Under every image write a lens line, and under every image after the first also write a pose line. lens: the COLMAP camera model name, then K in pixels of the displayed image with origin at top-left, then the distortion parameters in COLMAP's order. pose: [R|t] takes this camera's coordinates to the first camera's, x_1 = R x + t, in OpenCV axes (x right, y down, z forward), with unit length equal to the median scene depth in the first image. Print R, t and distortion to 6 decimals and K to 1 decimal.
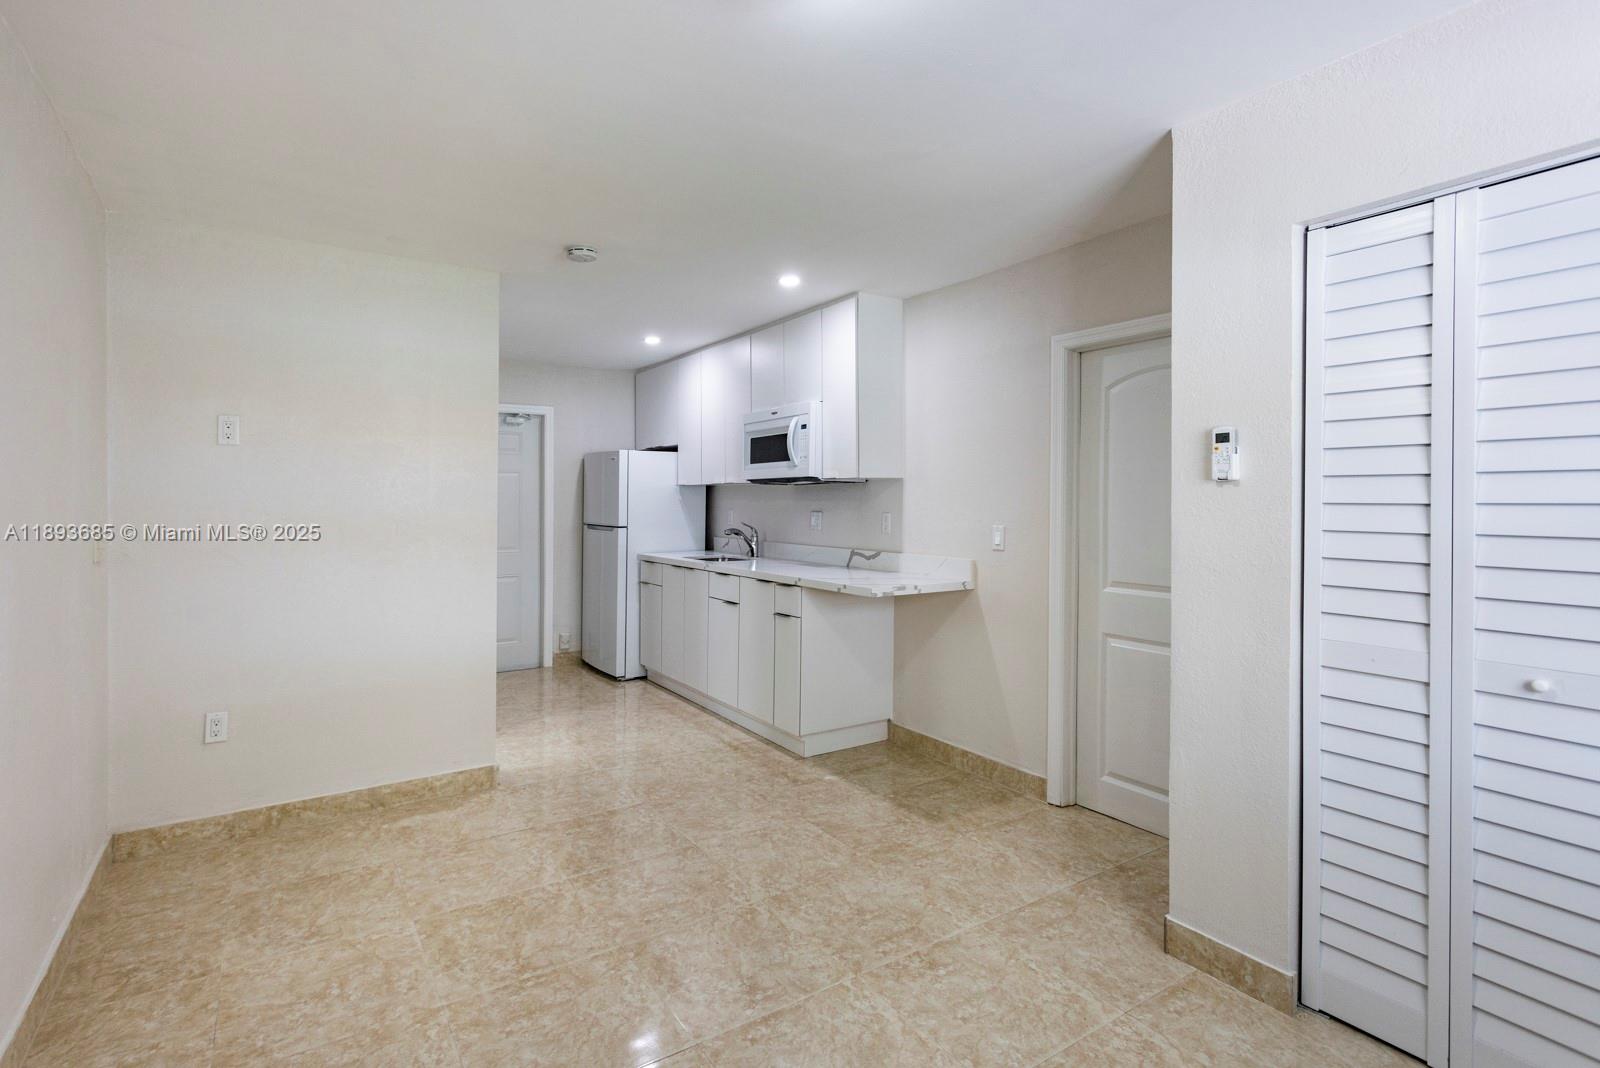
lens RADIAL K [[795.8, 0, 799.2], [0, 795.8, 521.7], [0, 0, 1]] dist [0.002421, 0.001184]
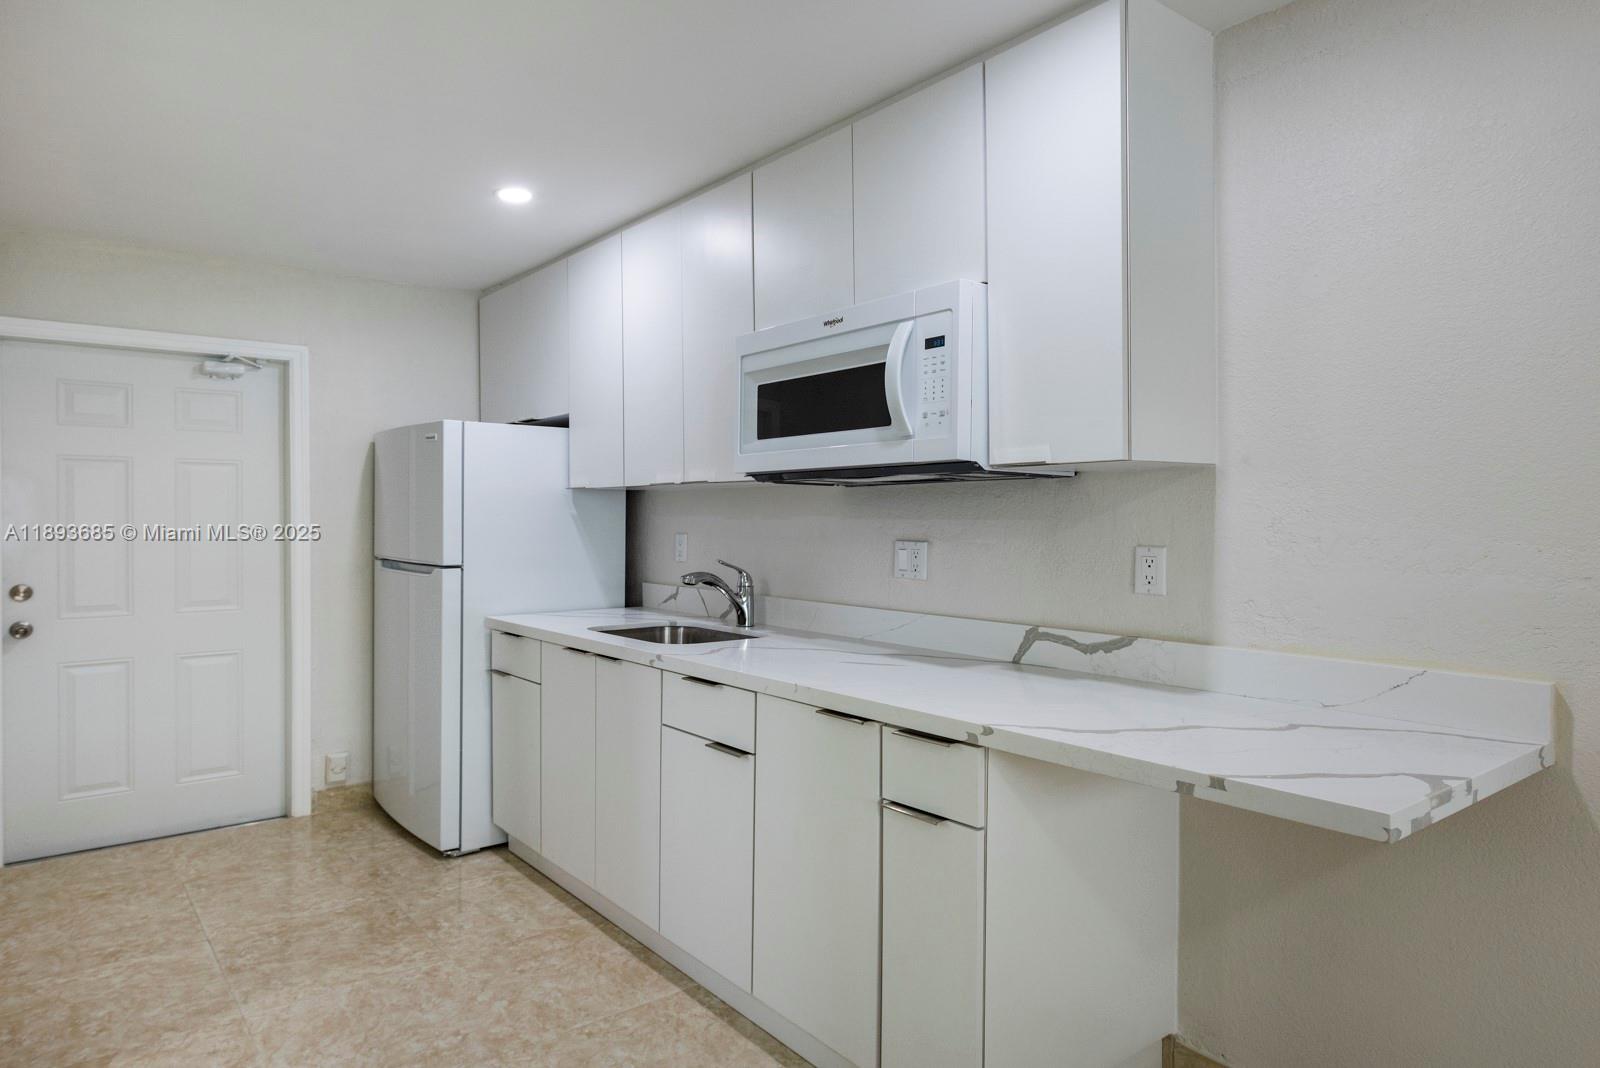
lens RADIAL K [[683.7, 0, 903.3], [0, 683.7, 536.3], [0, 0, 1]] dist [-0.000554, 0.000409]
pose [[0.939998, -0.006737, 0.341115, -0.104295], [0.006738, 0.999977, 0.001183, -0.013386], [-0.341115, 0.001186, 0.940021, 0.516974]]
